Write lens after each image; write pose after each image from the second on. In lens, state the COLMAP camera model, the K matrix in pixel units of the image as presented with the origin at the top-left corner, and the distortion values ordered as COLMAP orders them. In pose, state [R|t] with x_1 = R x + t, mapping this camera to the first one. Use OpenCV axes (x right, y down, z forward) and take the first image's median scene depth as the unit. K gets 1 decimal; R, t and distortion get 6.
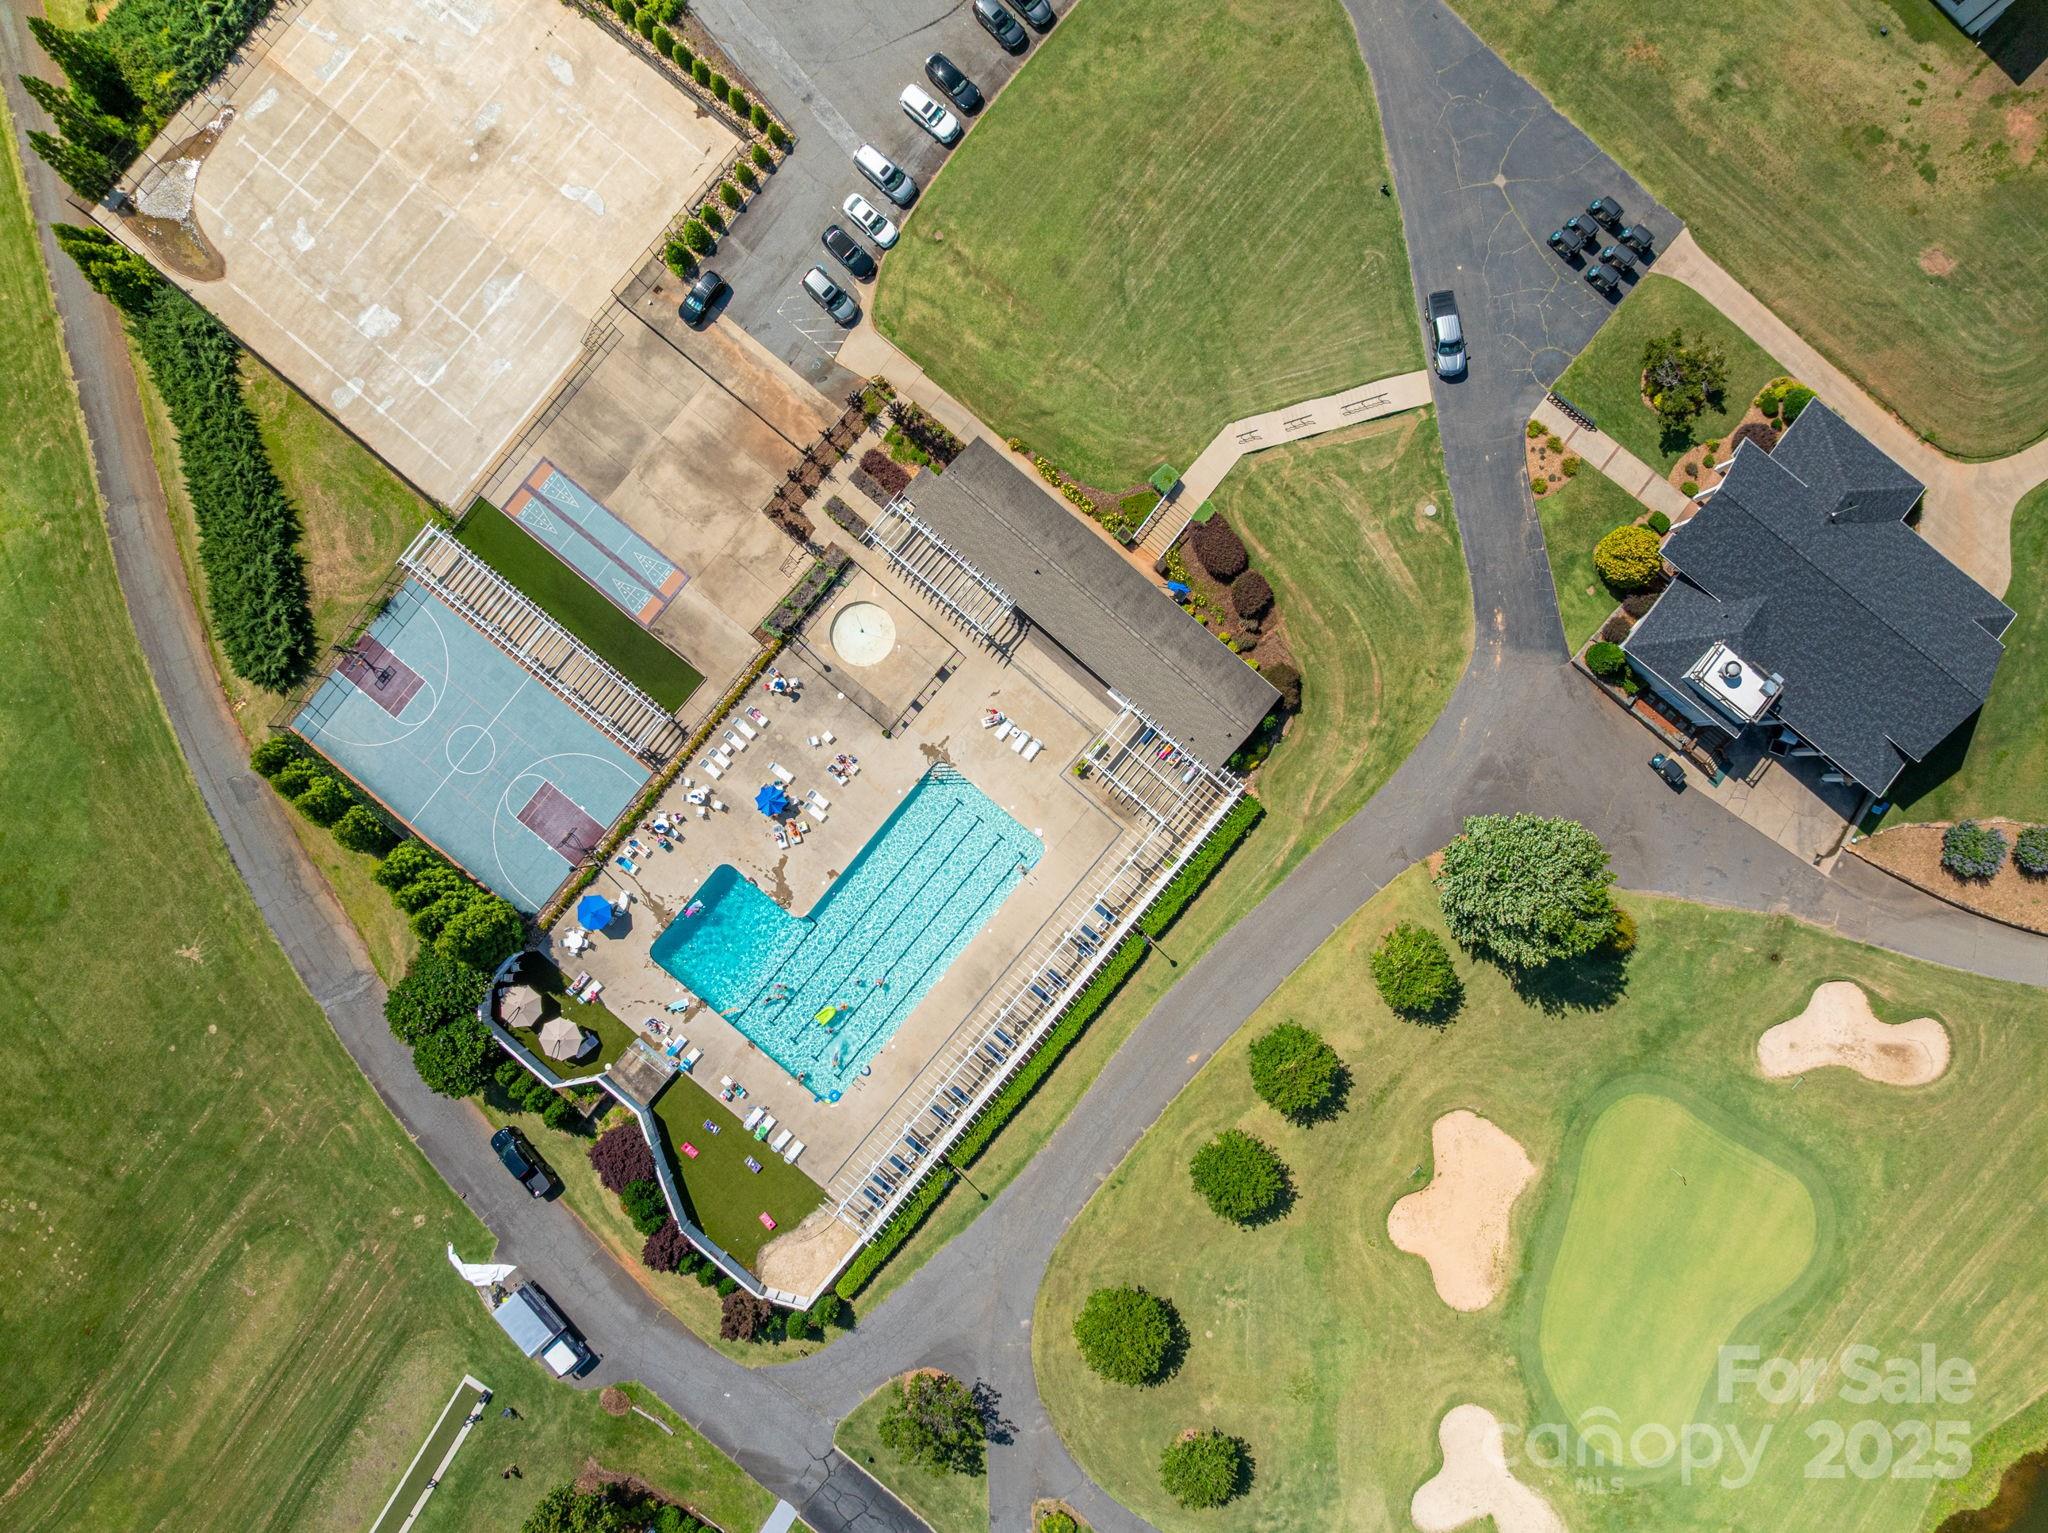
lens RADIAL K [[1430.2, 0, 1040.6], [0, 1430.2, 767.3], [0, 0, 1]] dist [-0.047455, 0.014446]
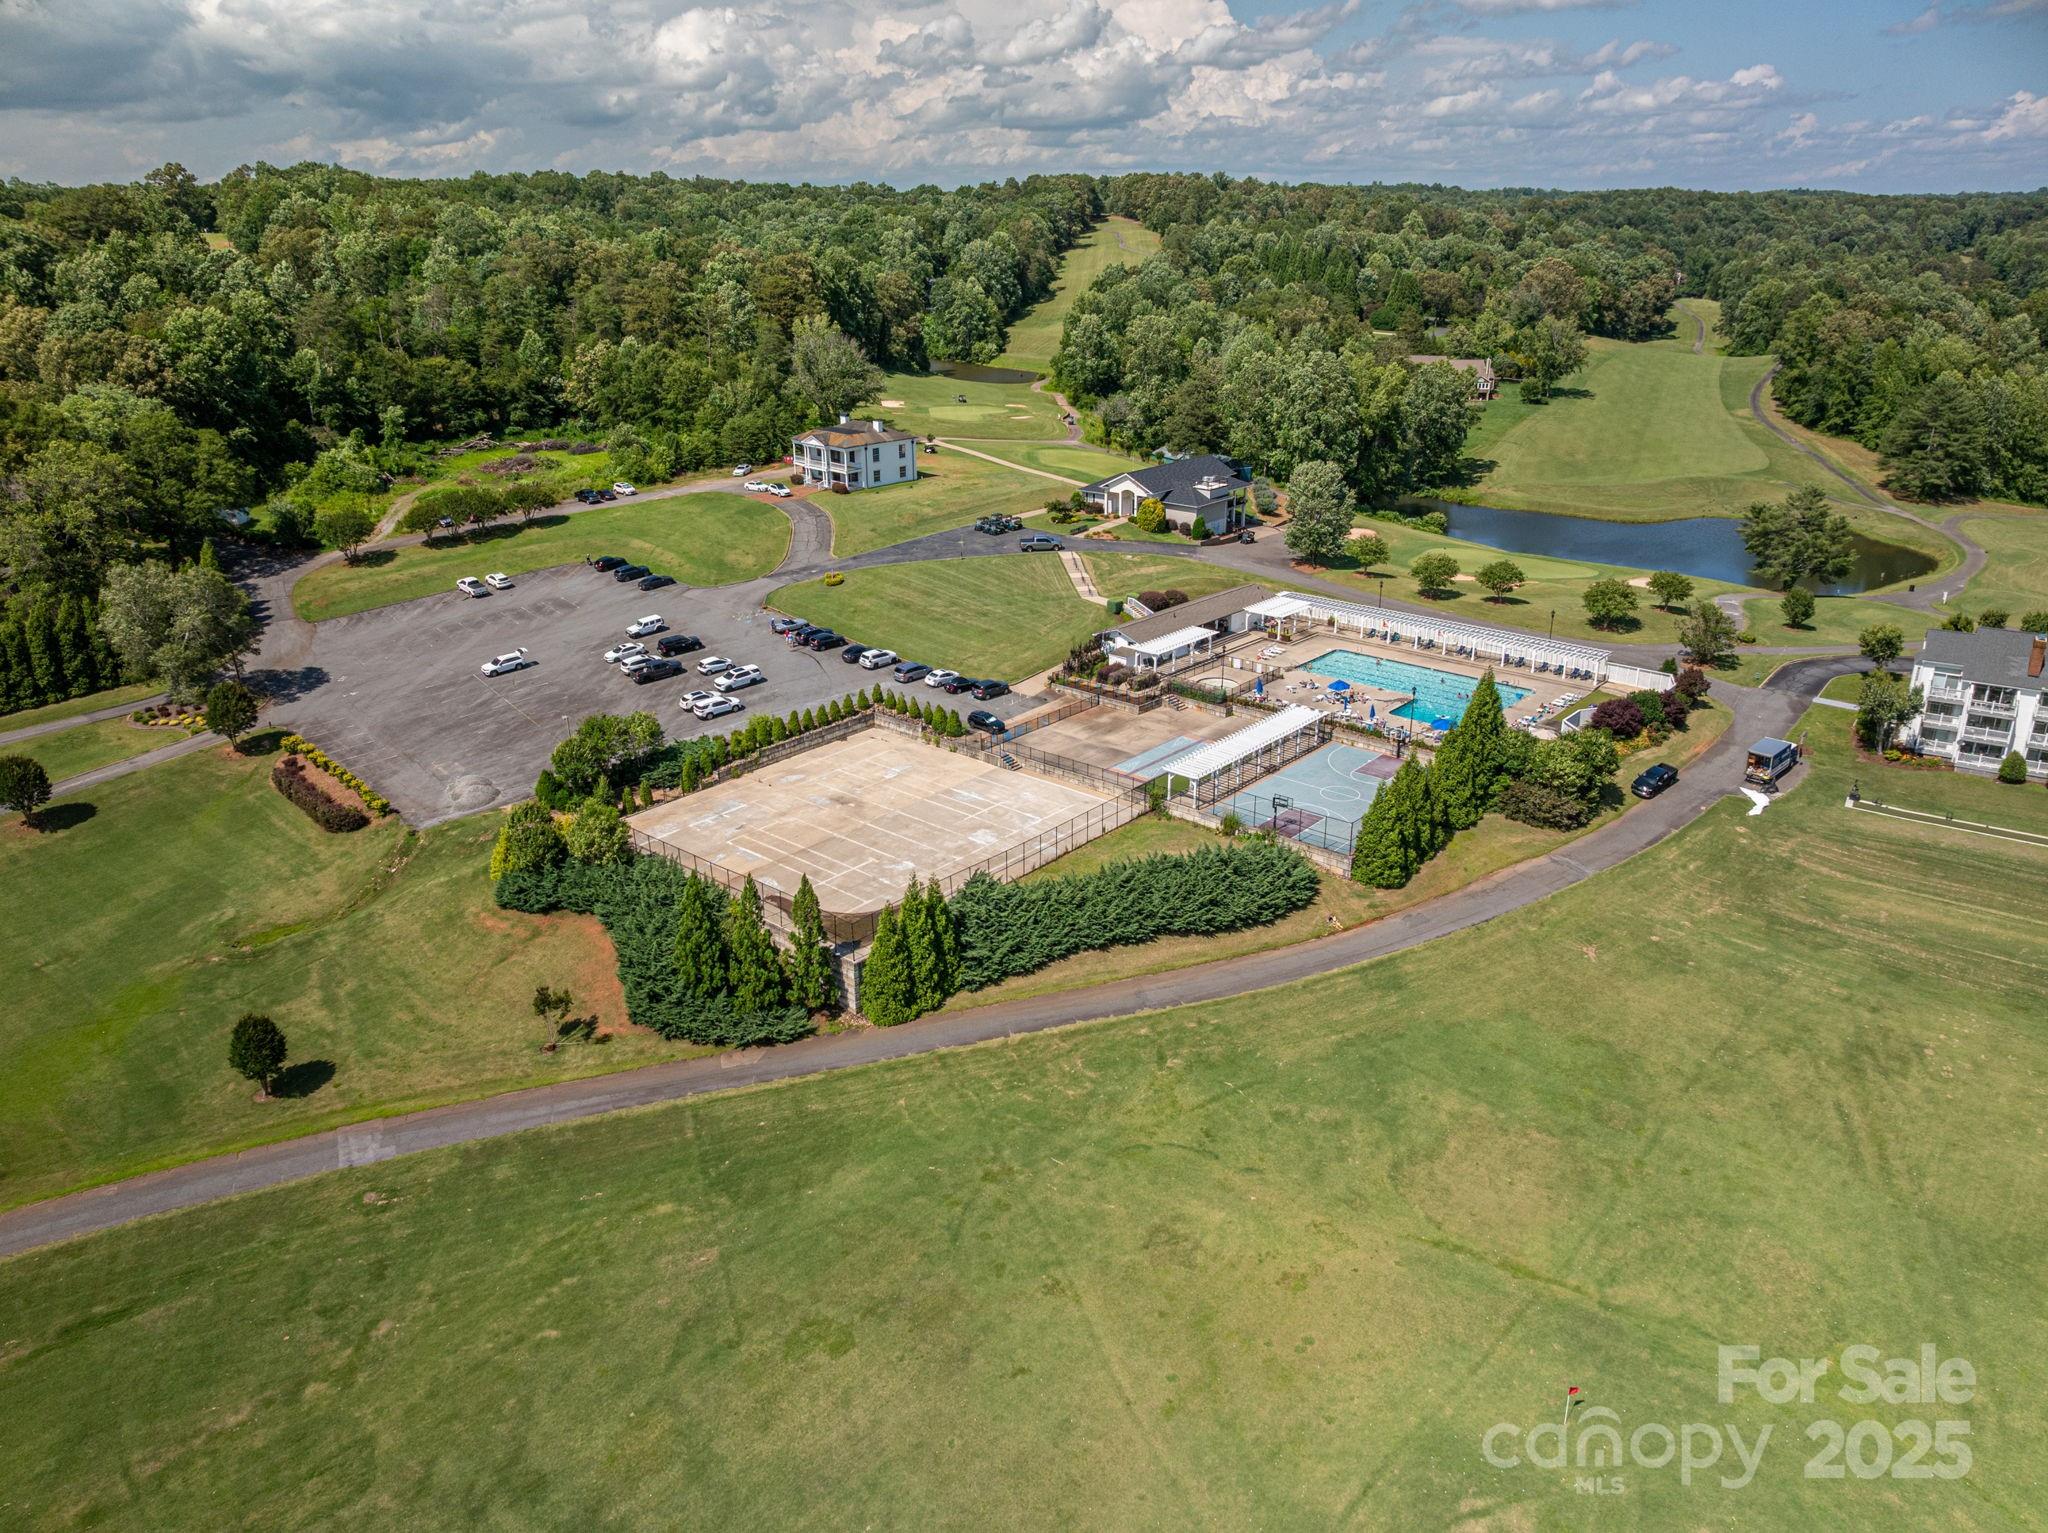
lens RADIAL K [[1430.2, 0, 1040.6], [0, 1430.2, 767.3], [0, 0, 1]] dist [-0.047455, 0.014446]
pose [[0.016743, -0.373862, 0.927333, -1.547486], [0.999796, 0.016739, -0.011303, -0.259703], [-0.011297, 0.927333, 0.374066, 0.512767]]
